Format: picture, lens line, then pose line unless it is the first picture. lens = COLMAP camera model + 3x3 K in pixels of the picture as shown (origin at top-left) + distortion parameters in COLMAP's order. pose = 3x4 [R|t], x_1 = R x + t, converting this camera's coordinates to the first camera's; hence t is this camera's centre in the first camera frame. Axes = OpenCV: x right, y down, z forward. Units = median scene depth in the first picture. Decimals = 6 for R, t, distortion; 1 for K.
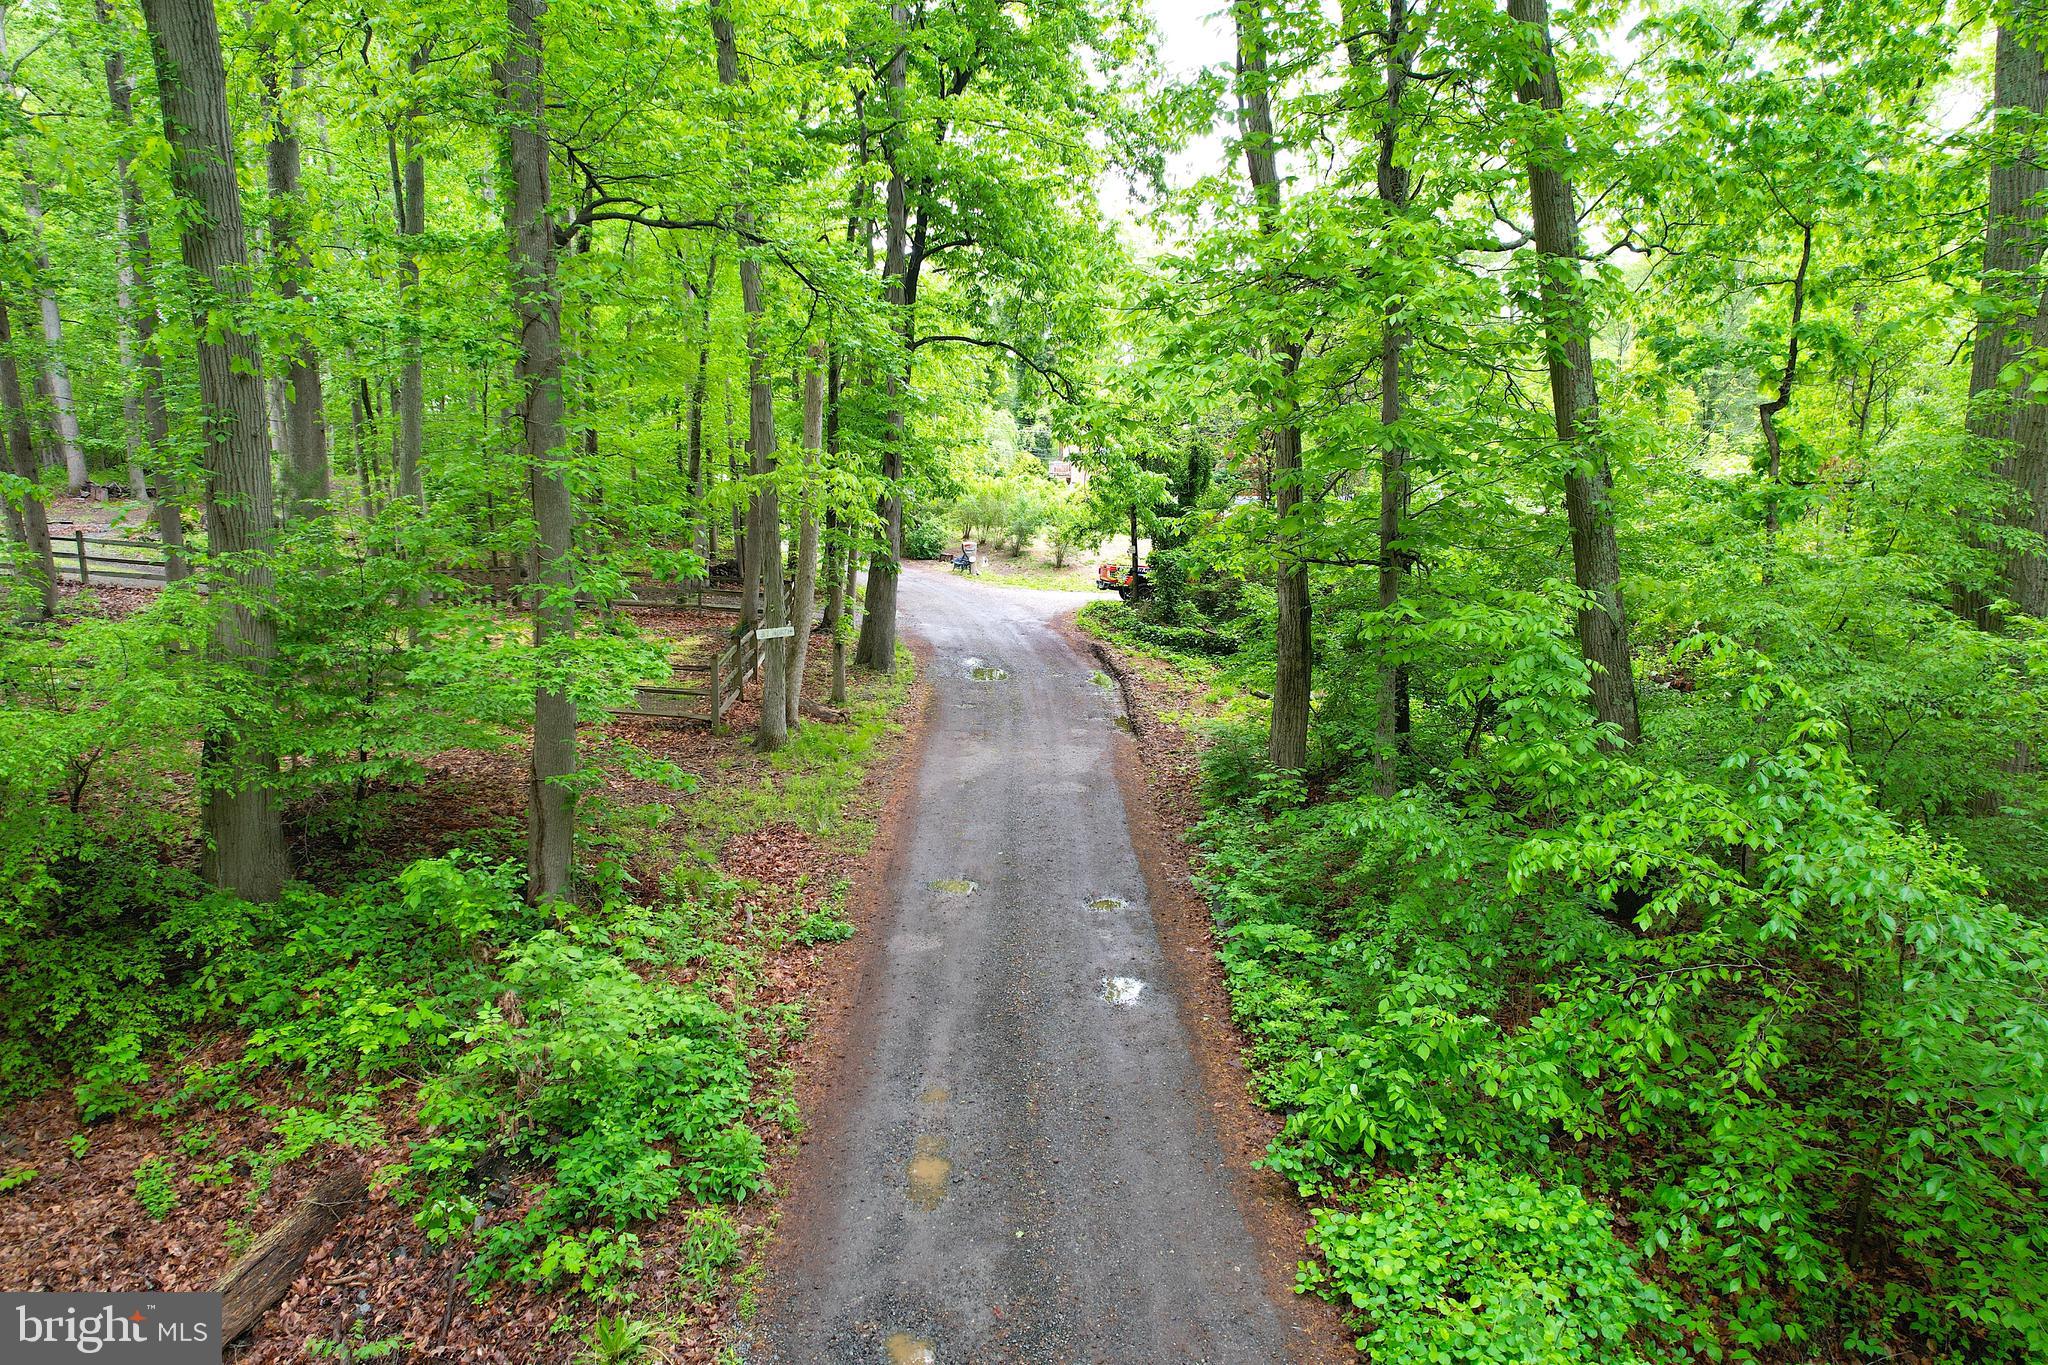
lens RADIAL K [[1313.1, 0, 1024.0], [0, 1313.1, 682.5], [0, 0, 1]] dist [-0.071061, 0.065564]
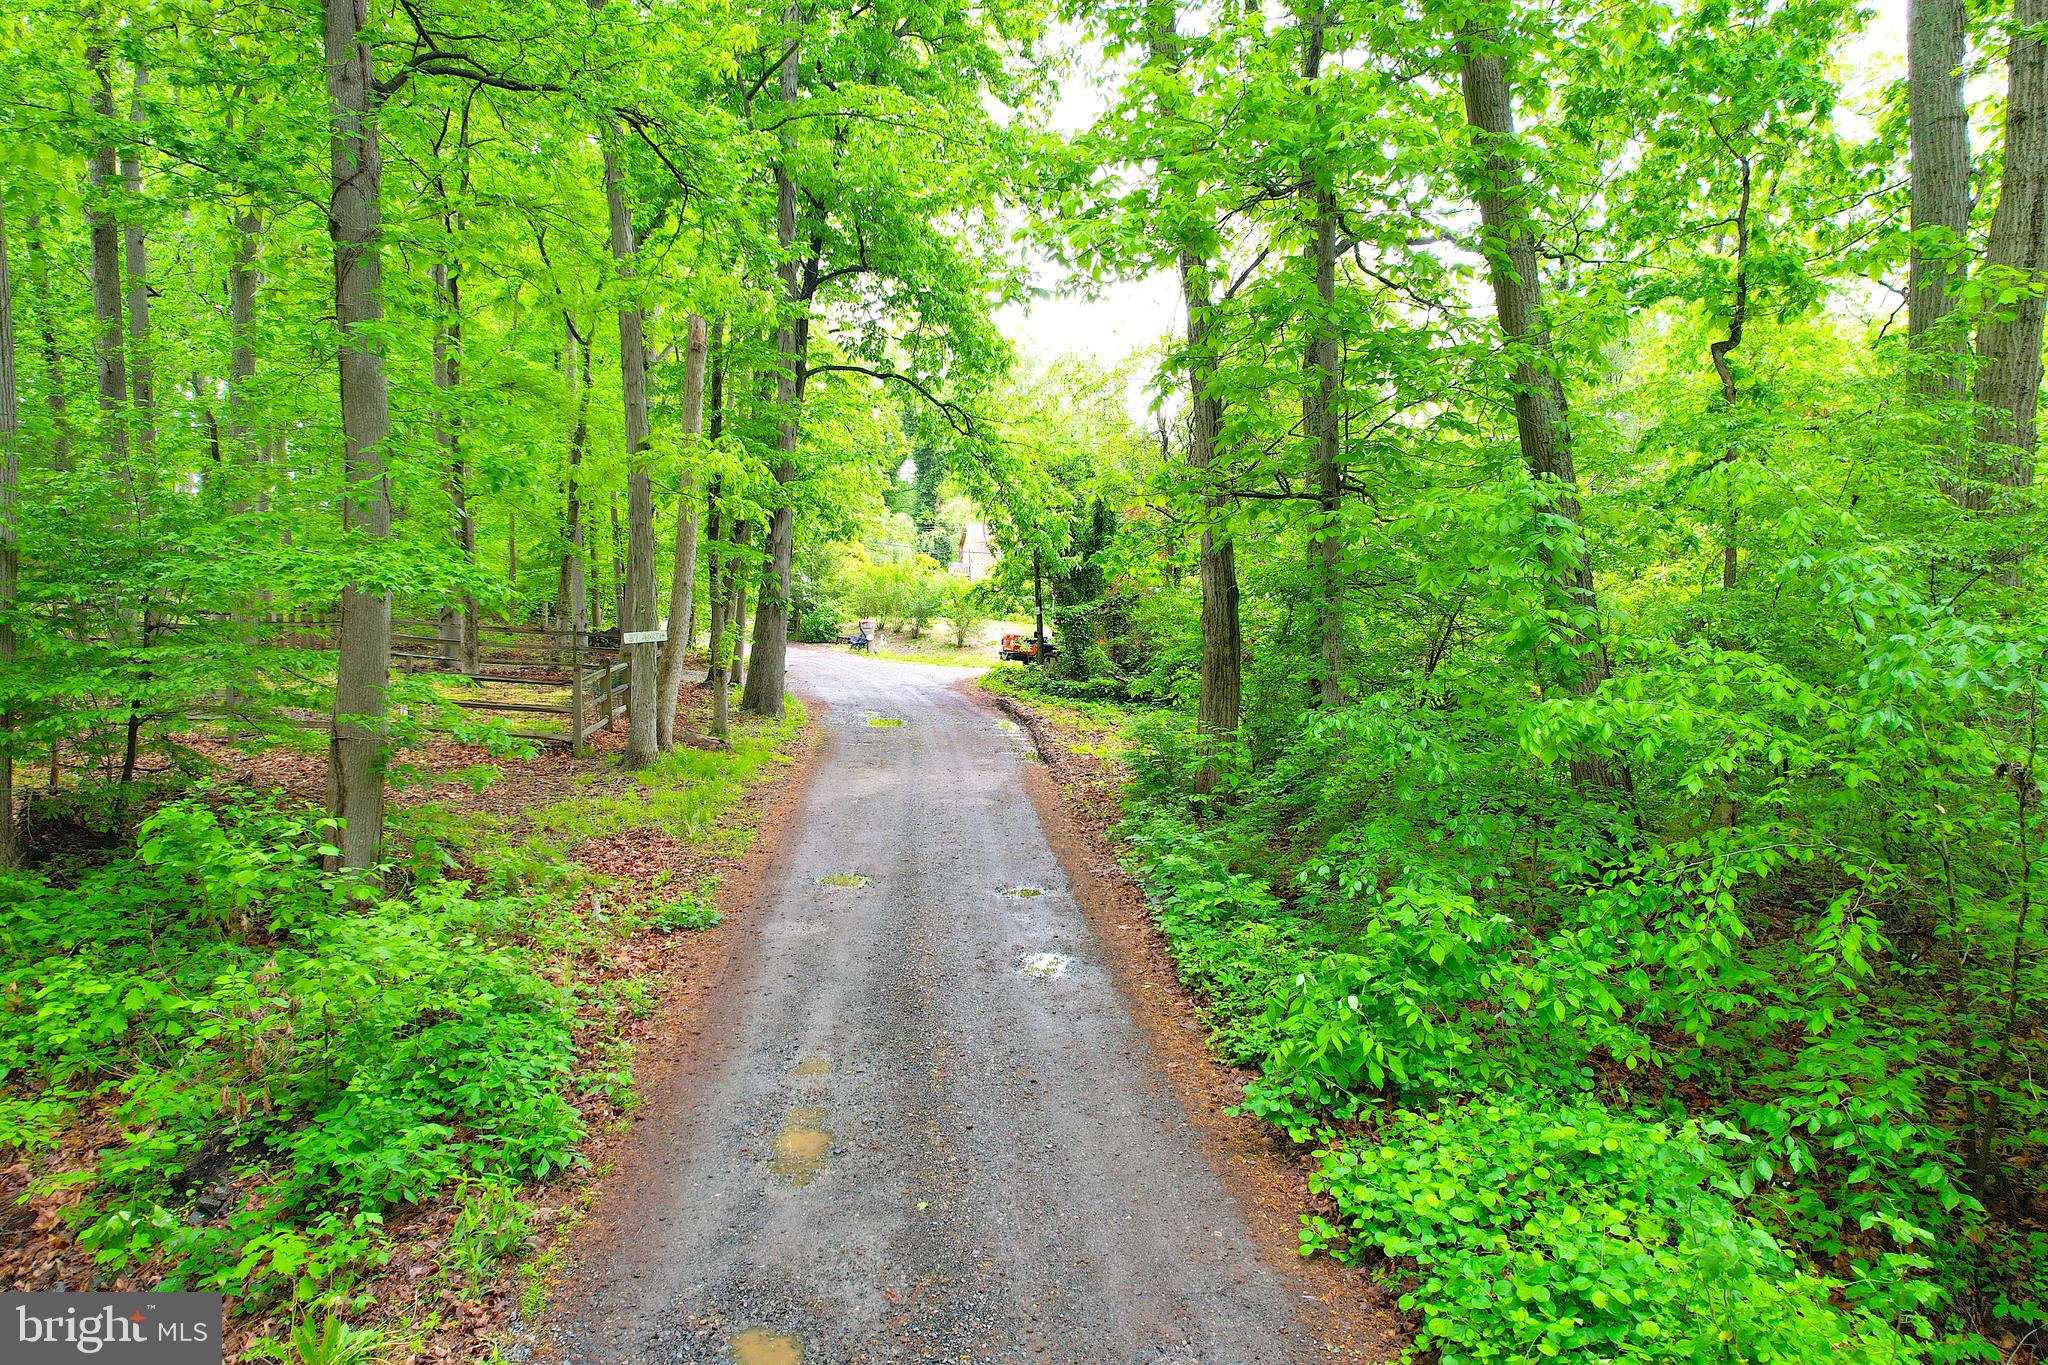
lens RADIAL K [[1313.1, 0, 1024.0], [0, 1313.1, 682.5], [0, 0, 1]] dist [-0.071061, 0.065564]
pose [[0.997082, -0.008063, 0.075912, 0.000351], [0.015520, 0.995049, -0.098169, 0.170517], [-0.074744, 0.099060, 0.992270, 0.196534]]
